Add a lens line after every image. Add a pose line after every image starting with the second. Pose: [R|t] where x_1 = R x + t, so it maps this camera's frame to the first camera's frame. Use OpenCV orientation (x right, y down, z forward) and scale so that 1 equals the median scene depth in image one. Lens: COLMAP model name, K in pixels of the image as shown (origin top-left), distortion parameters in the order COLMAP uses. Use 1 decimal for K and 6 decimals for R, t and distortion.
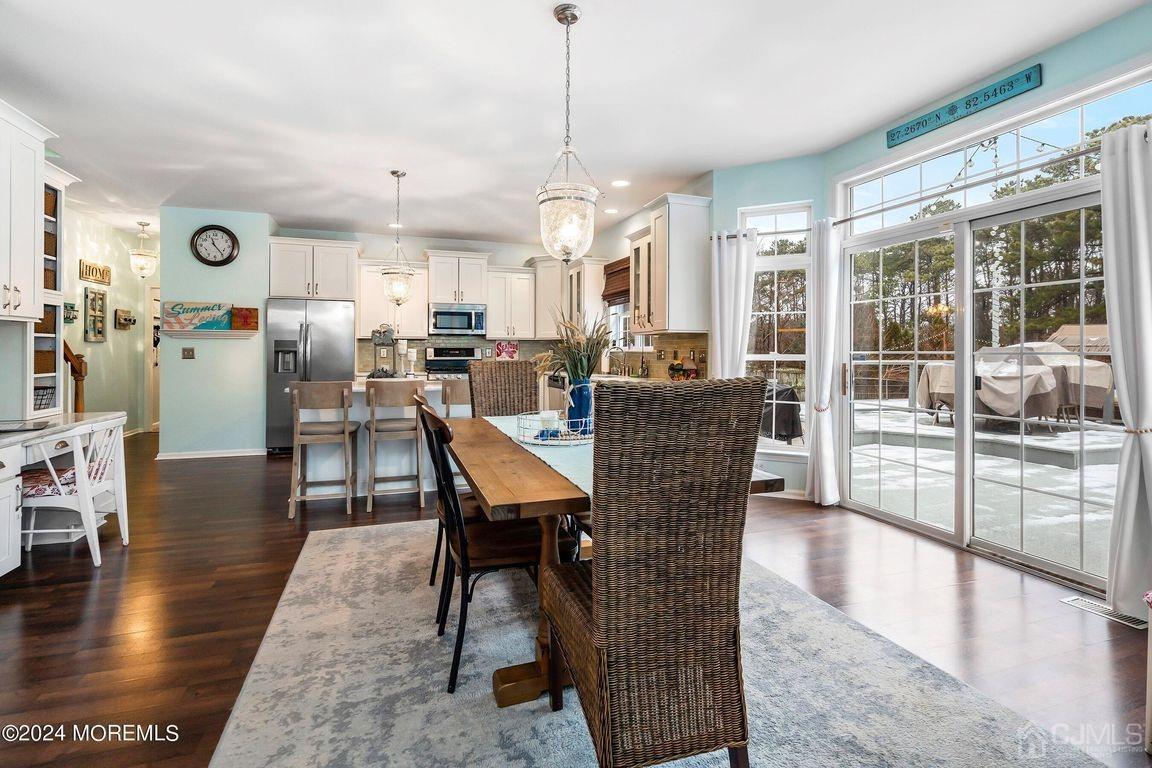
lens RADIAL K [[521.1, 0, 571.6], [0, 521.1, 348.9], [0, 0, 1]] dist [0.004545, -0.000179]
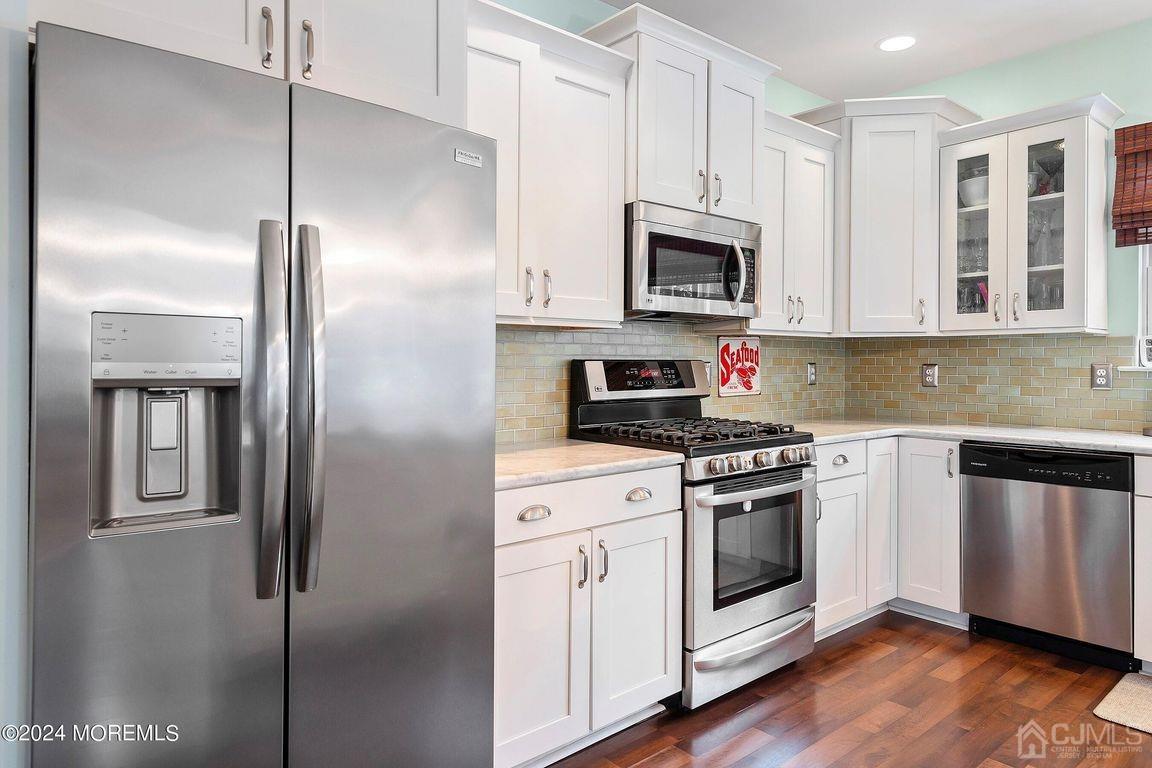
lens RADIAL K [[717.5, 0, 584.2], [0, 717.5, 358.6], [0, 0, 1]] dist [0.004368, 0.000629]
pose [[0.931638, 0.000549, 0.363388, -0.471662], [-0.000364, 1.000000, -0.000578, -0.002919], [-0.363388, 0.000407, 0.931638, 0.694892]]
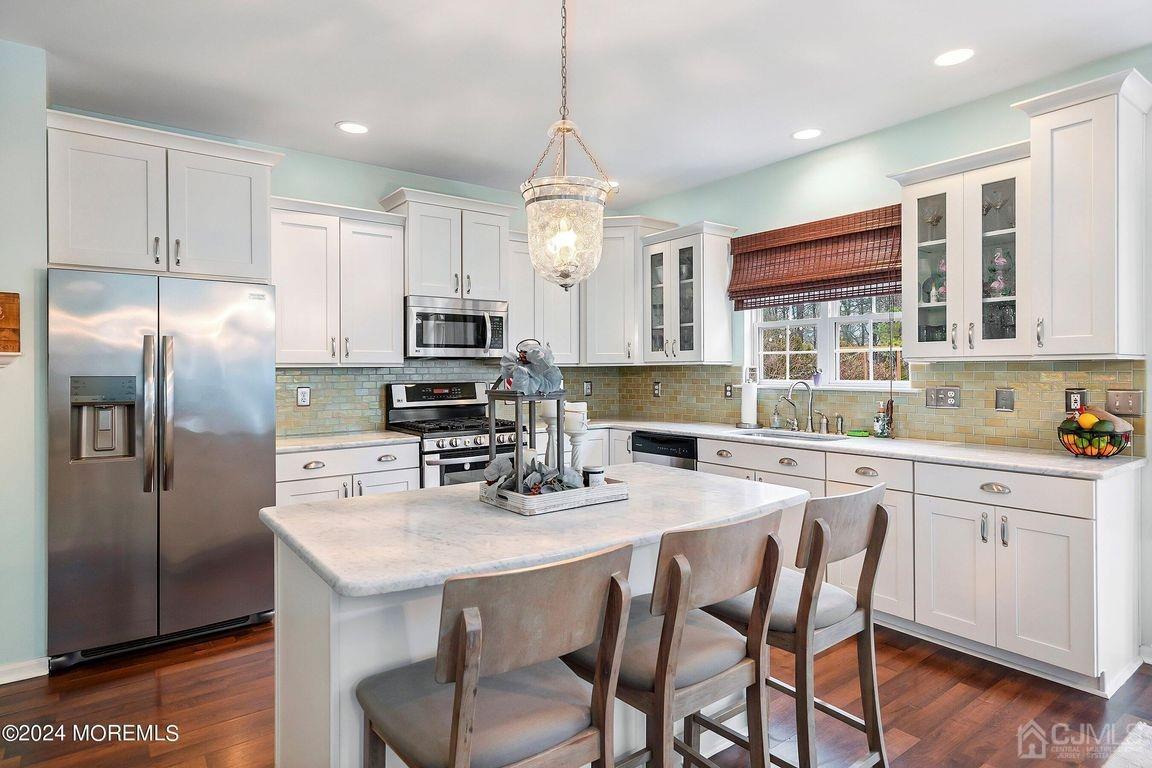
lens RADIAL K [[624.8, 0, 577.1], [0, 624.8, 369.5], [0, 0, 1]] dist [0.007481, 0.002135]
pose [[0.953700, -0.008128, 0.300650, -0.321305], [0.007276, 0.999966, 0.003955, -0.019510], [-0.300671, -0.001584, 0.953726, 0.402693]]
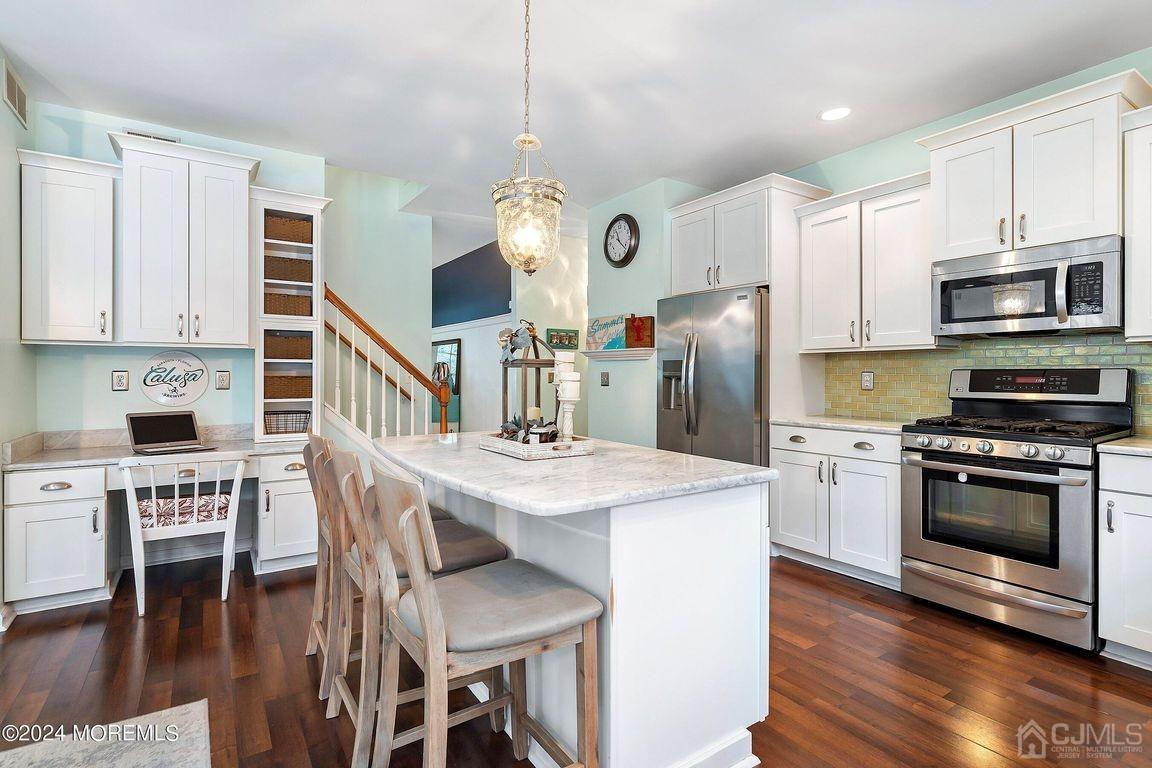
lens RADIAL K [[568.0, 0, 575.9], [0, 568.0, 375.4], [0, 0, 1]] dist [0.001374, 0.000249]
pose [[0.252831, -0.000965, -0.967510, 0.105669], [0.002871, 0.999996, -0.000247, 0.002024], [0.967506, -0.002715, 0.252833, 0.646769]]
